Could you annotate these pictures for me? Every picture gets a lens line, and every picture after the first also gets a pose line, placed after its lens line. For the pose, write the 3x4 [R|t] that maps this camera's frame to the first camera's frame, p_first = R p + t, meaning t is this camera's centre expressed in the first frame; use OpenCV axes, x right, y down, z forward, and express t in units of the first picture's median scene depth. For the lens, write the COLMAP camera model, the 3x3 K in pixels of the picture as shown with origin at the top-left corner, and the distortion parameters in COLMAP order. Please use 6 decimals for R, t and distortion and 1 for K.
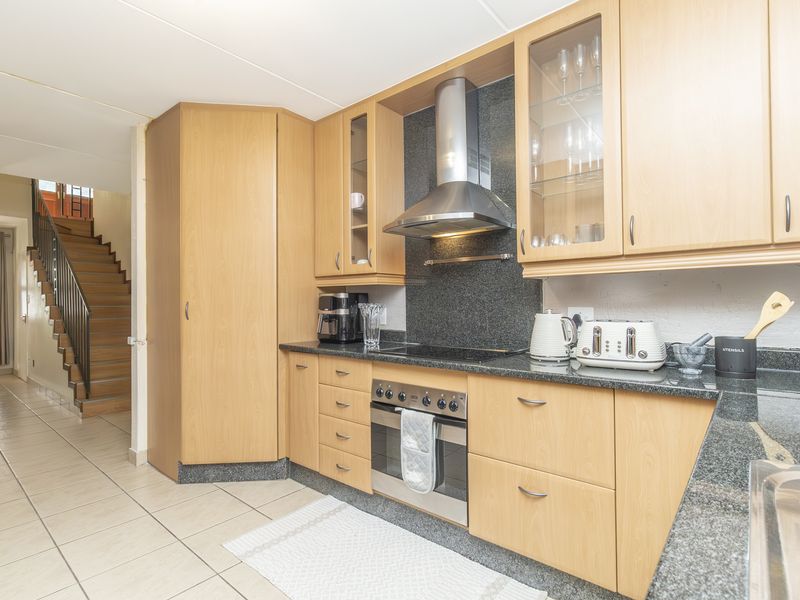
lens RADIAL K [[417.3, 0, 400.7], [0, 417.3, 298.6], [0, 0, 1]] dist [0.002941, -0.003046]
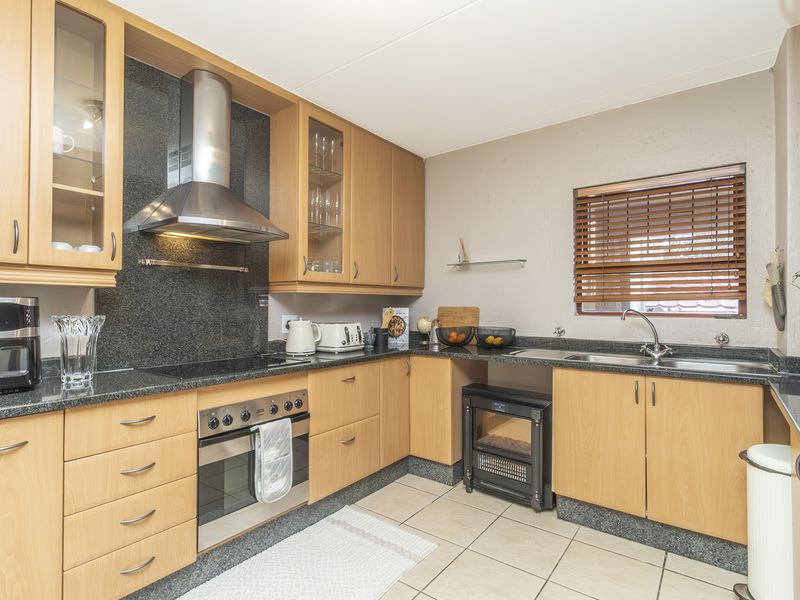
lens RADIAL K [[417.3, 0, 395.2], [0, 417.3, 304.7], [0, 0, 1]] dist [0.002941, -0.003046]
pose [[-0.040126, 0.012584, 0.999115, -0.922053], [-0.005843, 0.999901, -0.012829, 0.001185], [-0.999178, -0.006353, -0.040048, 0.706853]]
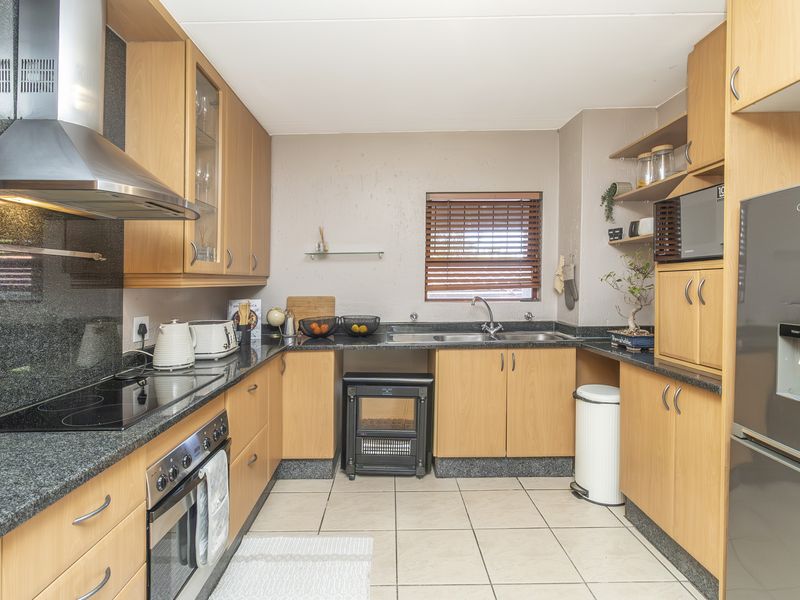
lens RADIAL K [[417.3, 0, 387.8], [0, 417.3, 294.4], [0, 0, 1]] dist [0.002941, -0.003046]
pose [[-0.634117, -0.000642, 0.773237, -0.720521], [0.016394, 0.999764, 0.014275, -0.038171], [-0.773063, 0.021728, -0.633957, 1.166147]]
